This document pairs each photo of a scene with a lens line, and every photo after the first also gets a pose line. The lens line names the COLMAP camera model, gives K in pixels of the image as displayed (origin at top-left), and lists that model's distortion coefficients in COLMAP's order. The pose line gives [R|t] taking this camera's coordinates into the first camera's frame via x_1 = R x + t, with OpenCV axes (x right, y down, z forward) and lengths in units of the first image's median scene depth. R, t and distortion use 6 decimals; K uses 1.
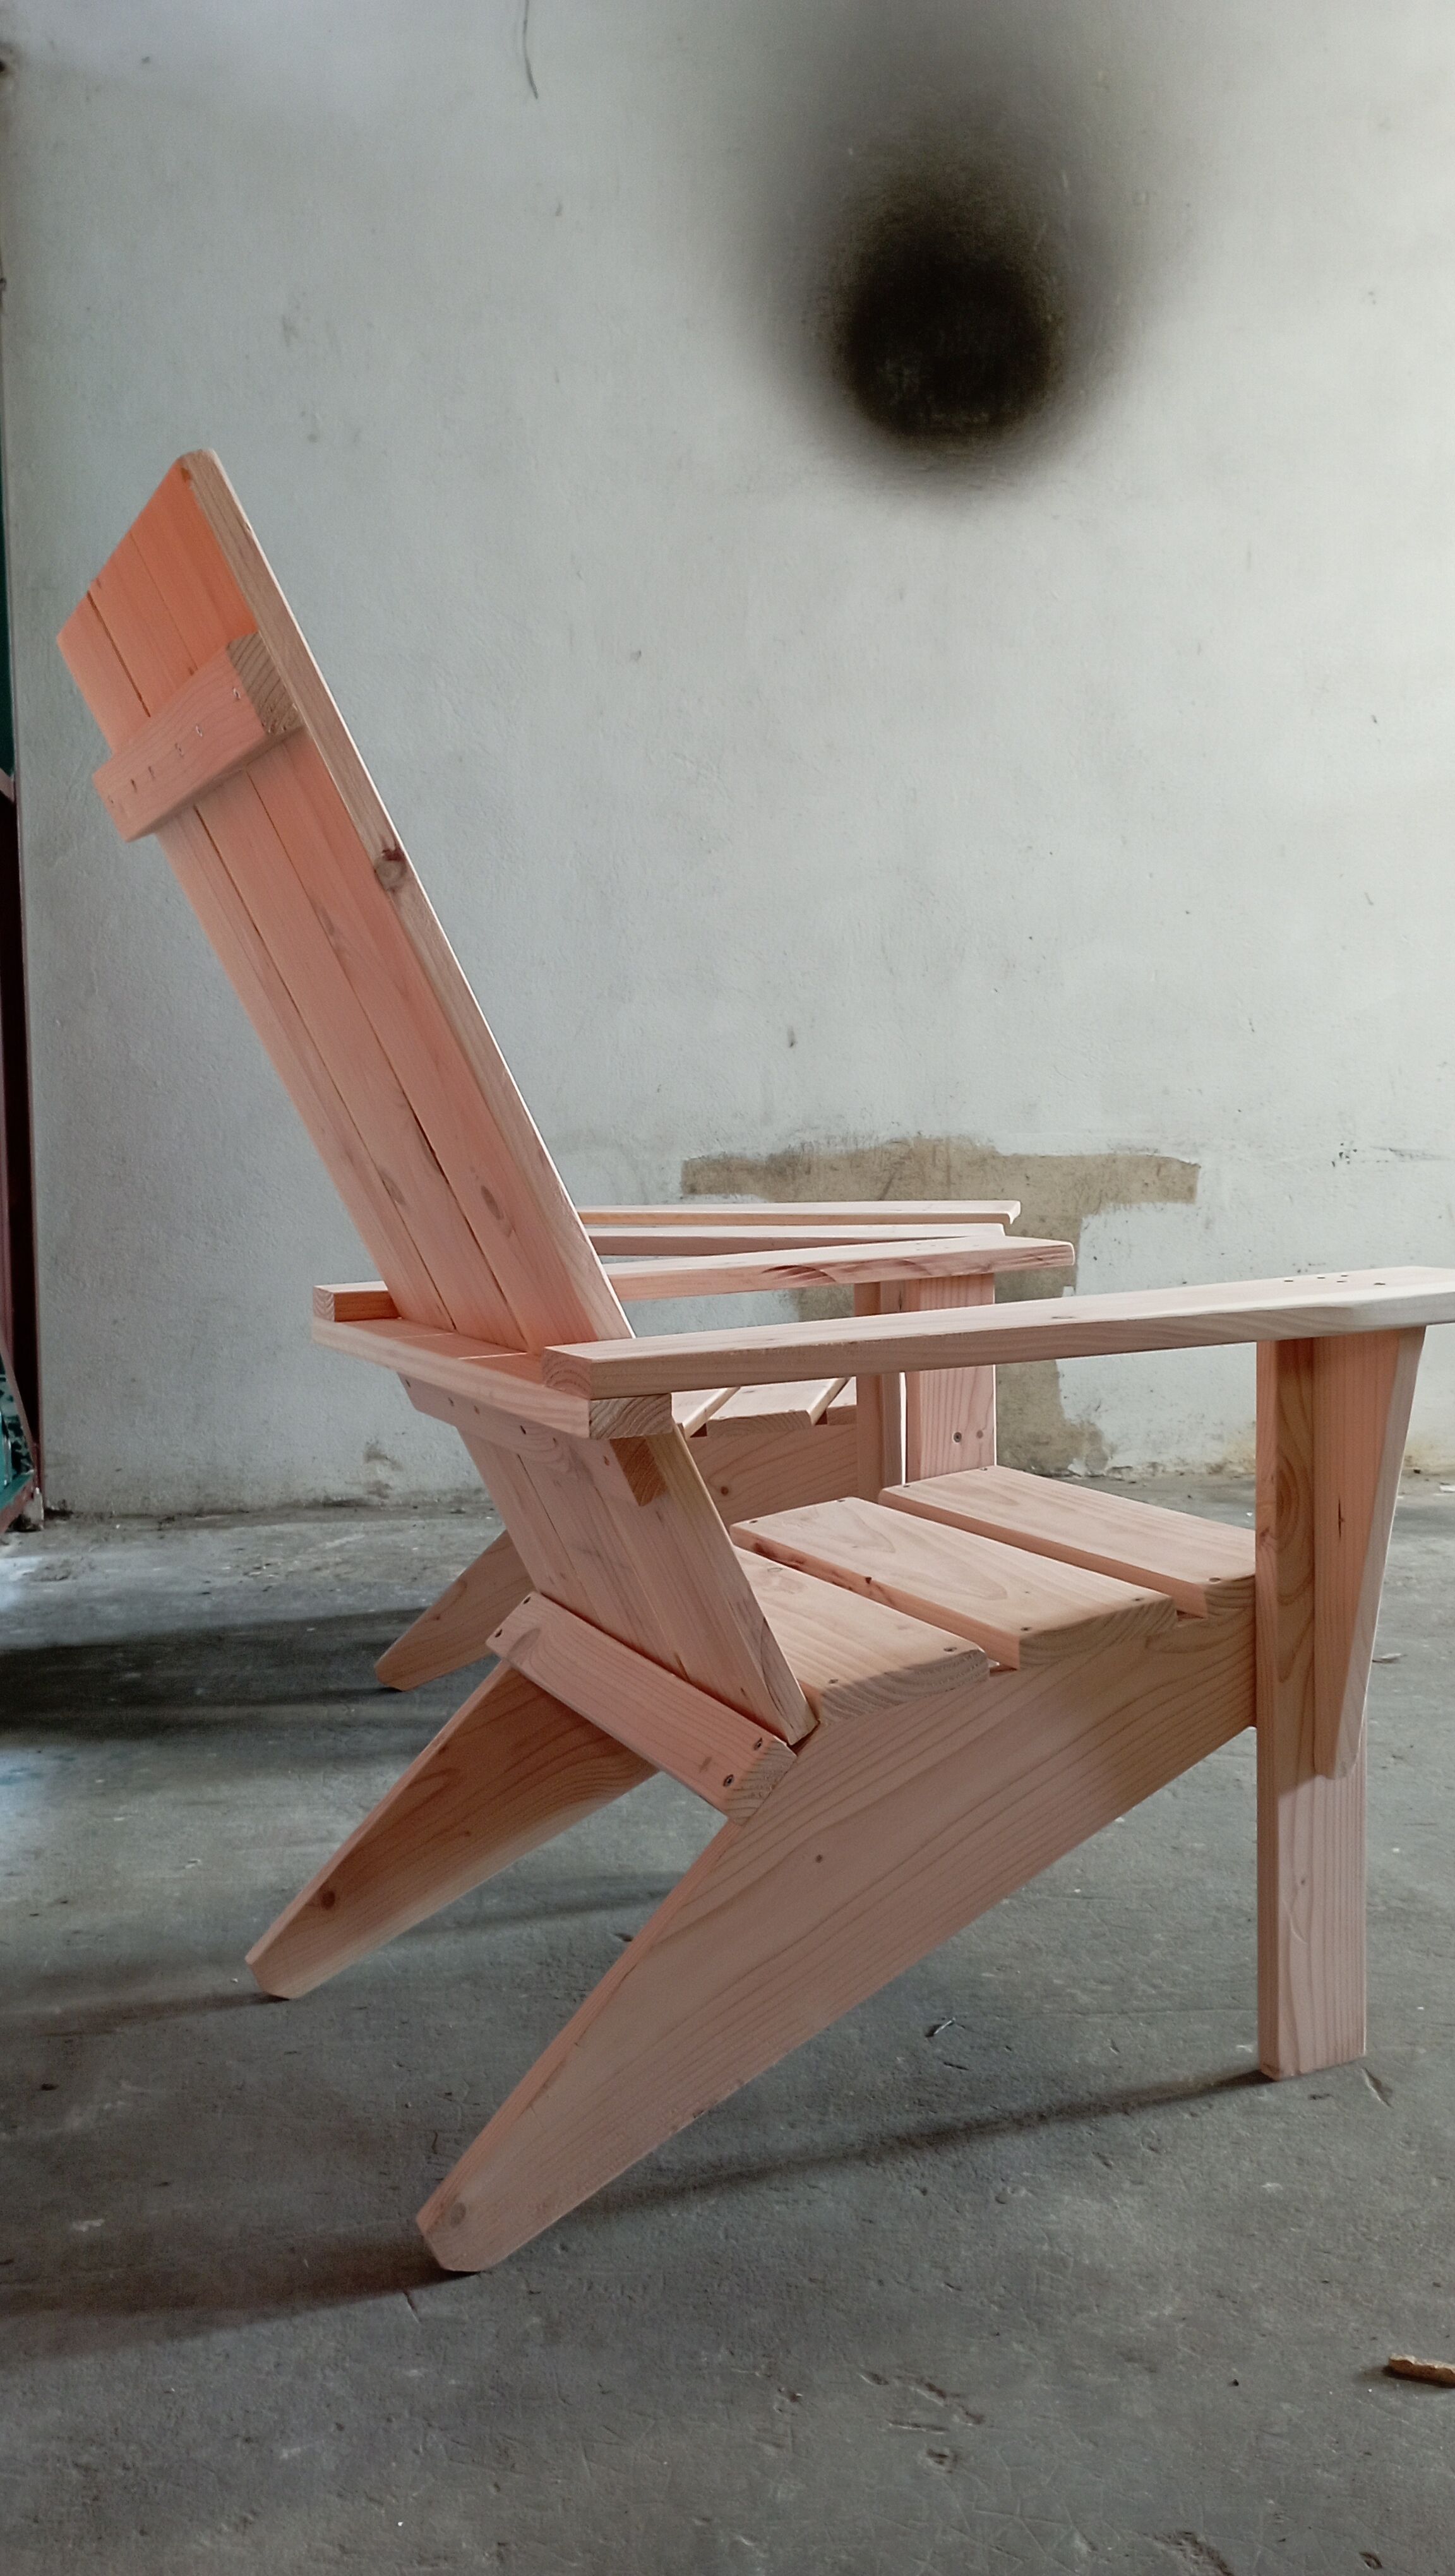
lens RADIAL K [[2106.1, 0, 763.4], [0, 2106.1, 1283.6], [0, 0, 1]] dist [0.088667, -0.120906]
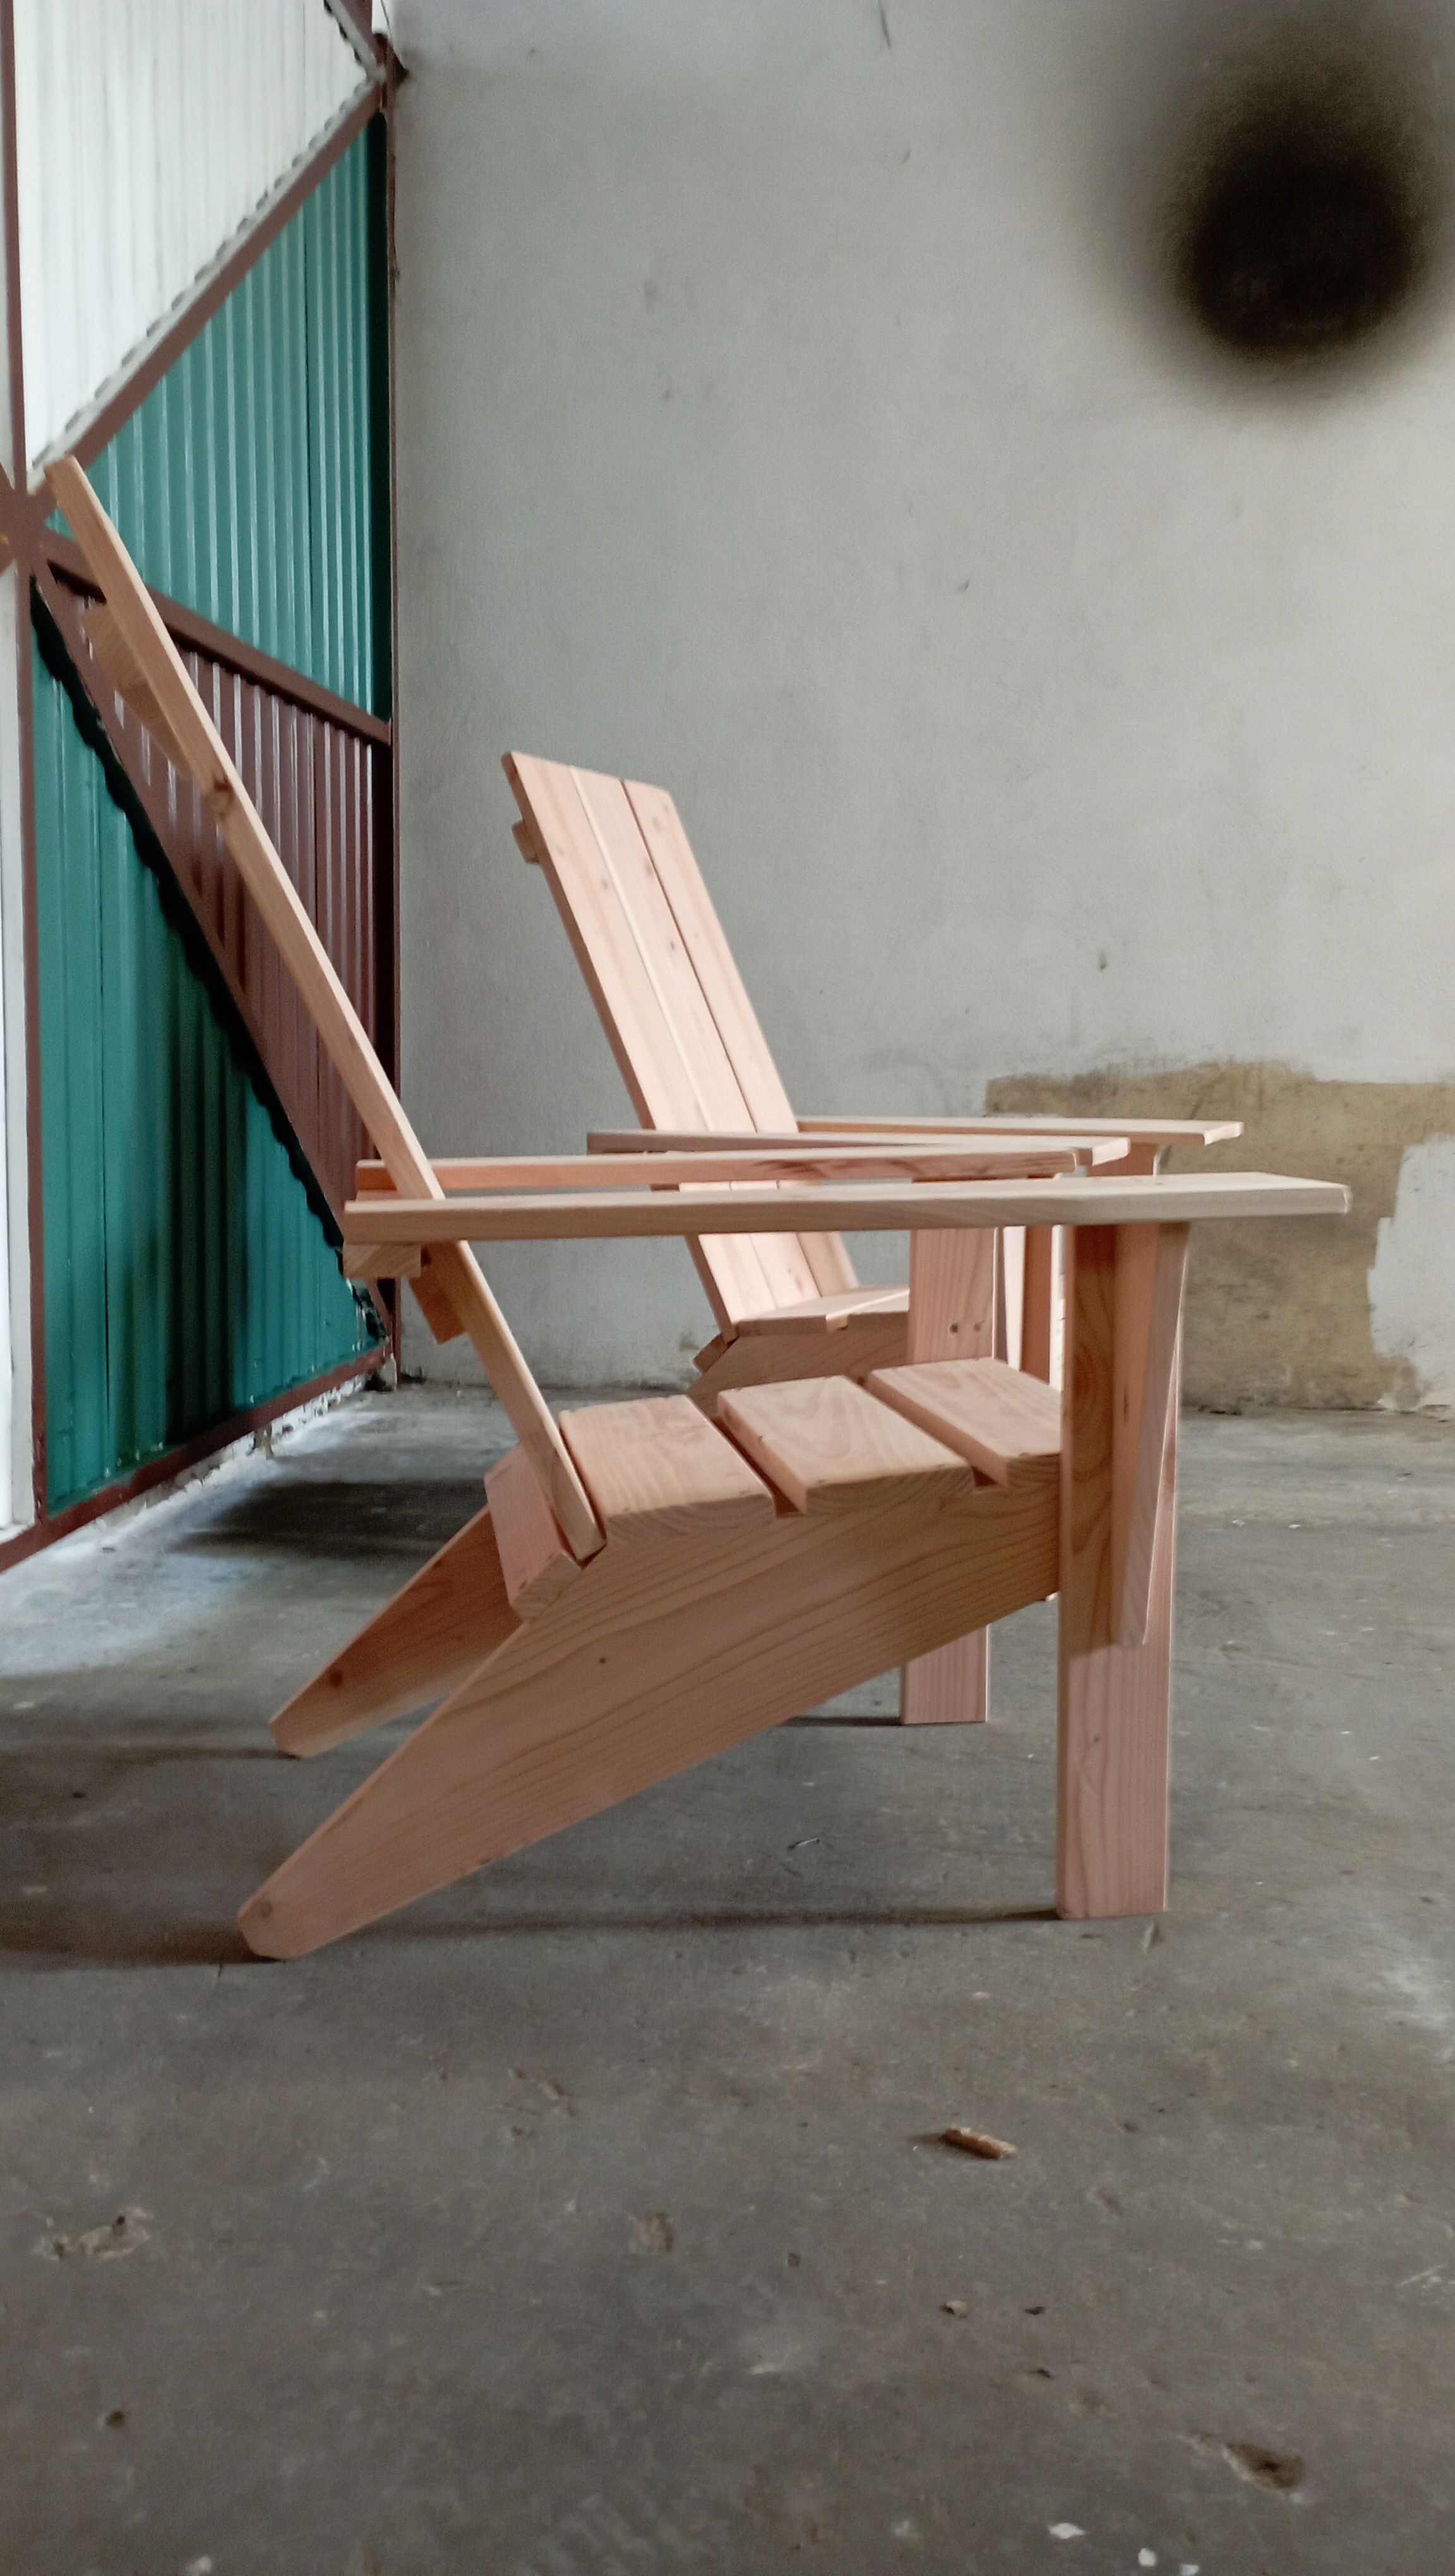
lens RADIAL K [[2106.1, 0, 763.4], [0, 2106.1, 1283.6], [0, 0, 1]] dist [0.088667, -0.120906]
pose [[0.960247, 0.050135, -0.274613, 0.334315], [-0.041209, 0.998421, 0.038184, 0.015268], [0.276094, -0.025350, 0.960796, -0.060913]]
